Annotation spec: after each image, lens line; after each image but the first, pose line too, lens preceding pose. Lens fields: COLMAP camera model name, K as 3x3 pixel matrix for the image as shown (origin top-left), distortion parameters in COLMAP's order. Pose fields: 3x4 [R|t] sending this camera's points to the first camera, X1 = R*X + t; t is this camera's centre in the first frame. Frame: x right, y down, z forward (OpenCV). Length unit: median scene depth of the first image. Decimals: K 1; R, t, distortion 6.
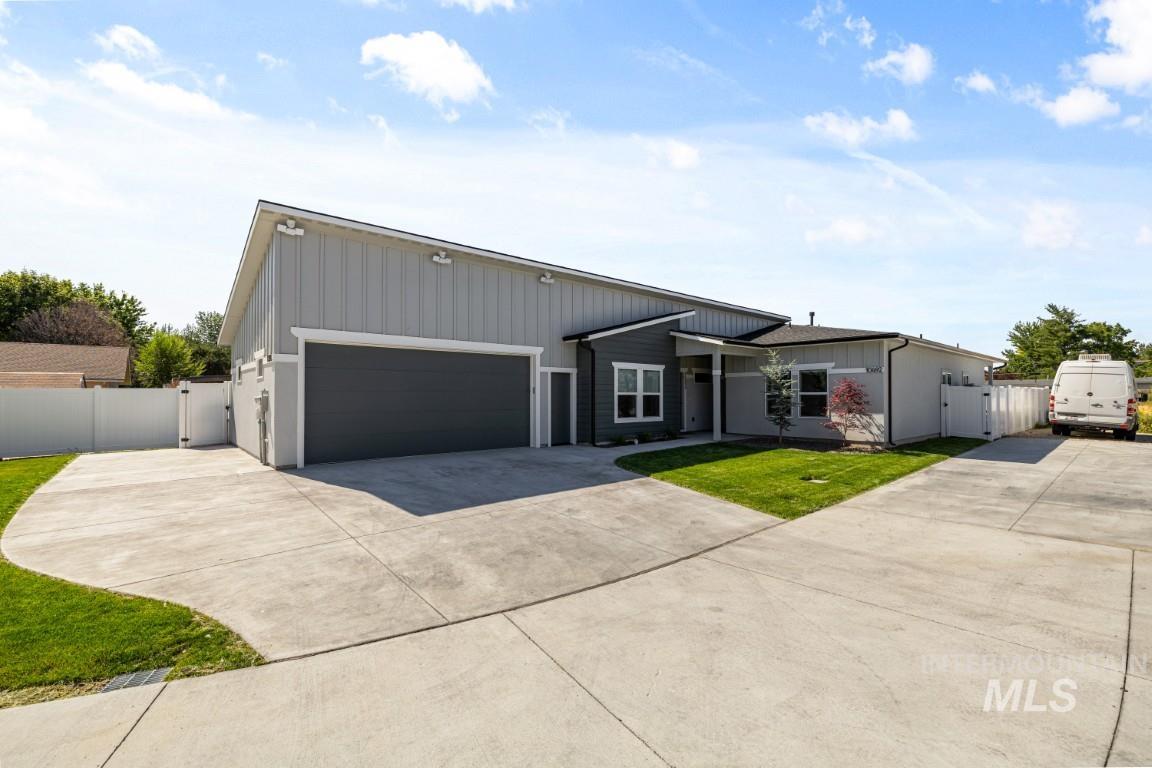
lens RADIAL K [[487.0, 0, 576.0], [0, 487.0, 384.0], [0, 0, 1]] dist [-0.000613, 0.000235]
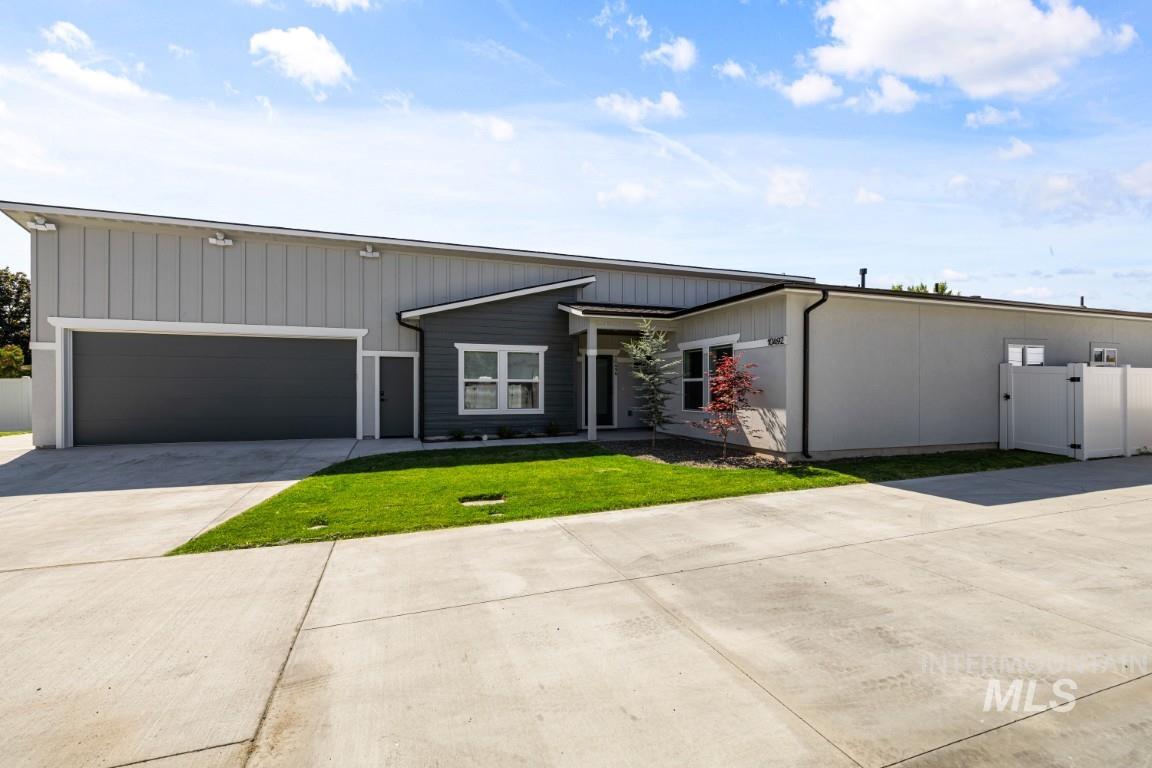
lens RADIAL K [[487.0, 0, 576.0], [0, 487.0, 384.0], [0, 0, 1]] dist [-0.000613, 0.000235]
pose [[0.929488, -0.003410, -0.368838, 0.578204], [0.008380, 0.999894, 0.011875, 0.017587], [0.368758, -0.014129, 0.929418, 0.278765]]
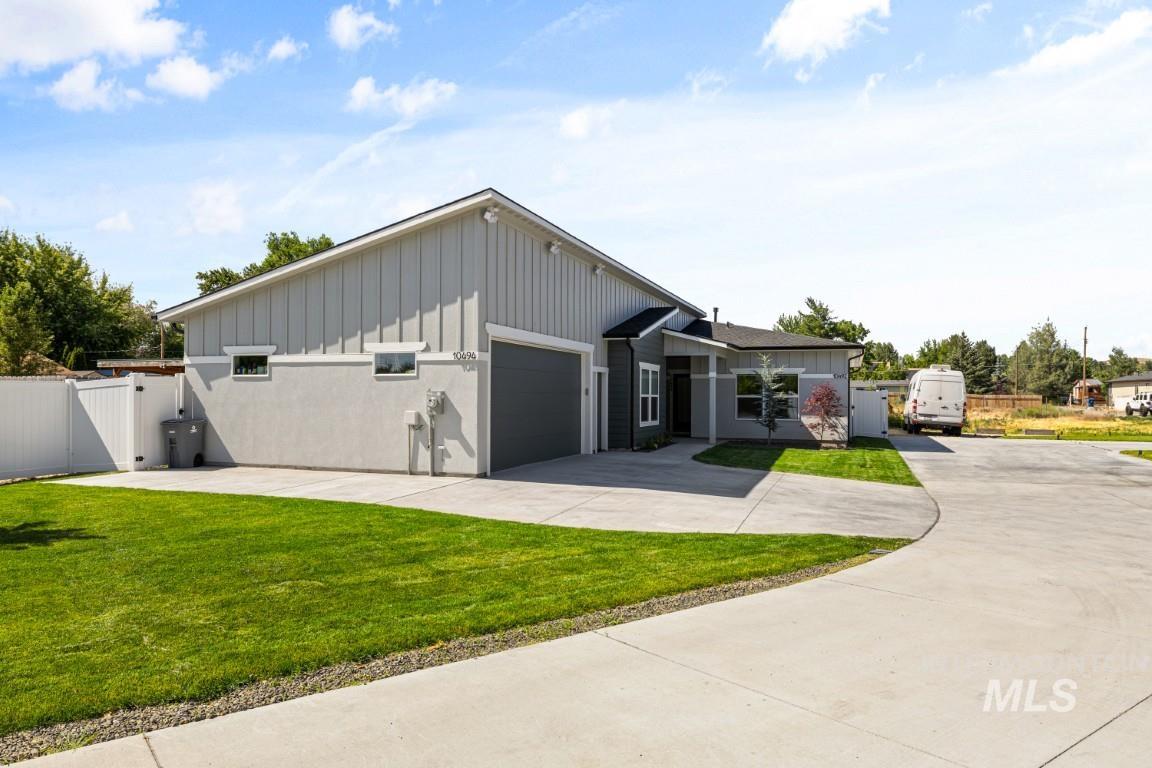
lens RADIAL K [[759.1, 0, 576.0], [0, 759.1, 384.0], [0, 0, 1]] dist [-0.000052, -0.000273]
pose [[0.871701, 0.014145, 0.489834, -0.737001], [-0.019135, 0.999803, 0.005181, -0.007870], [-0.489665, -0.013890, 0.871800, -0.211834]]
